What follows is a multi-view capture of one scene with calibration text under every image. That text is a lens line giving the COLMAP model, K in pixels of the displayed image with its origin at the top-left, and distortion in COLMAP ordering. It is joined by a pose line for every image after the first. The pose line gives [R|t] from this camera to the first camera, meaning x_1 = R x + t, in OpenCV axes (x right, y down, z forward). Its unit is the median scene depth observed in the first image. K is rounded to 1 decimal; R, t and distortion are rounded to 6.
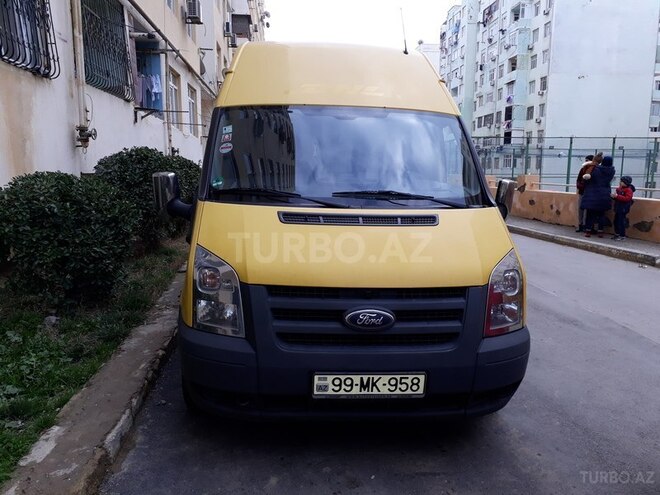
lens RADIAL K [[533.4, 0, 330.0], [0, 533.4, 247.5], [0, 0, 1]] dist [0.064501, -0.077050]
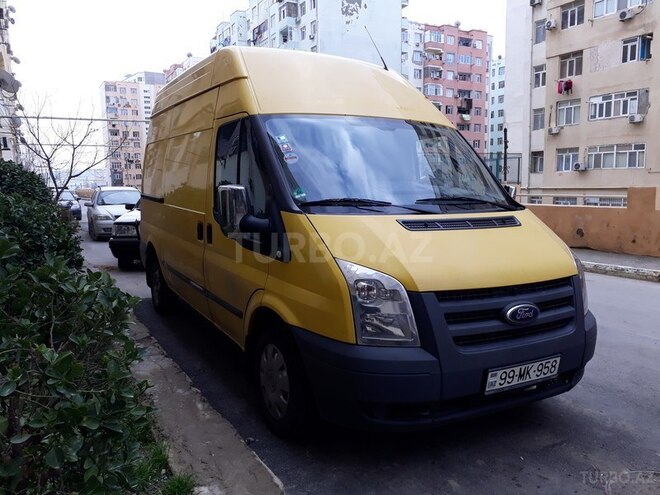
lens RADIAL K [[537.1, 0, 330.0], [0, 537.1, 247.5], [0, 0, 1]] dist [0.002207, 0.009452]
pose [[0.912094, -0.068233, 0.404264, -0.652503], [0.077609, 0.996960, -0.006831, -0.019761], [-0.402569, 0.037605, 0.914617, 0.141543]]
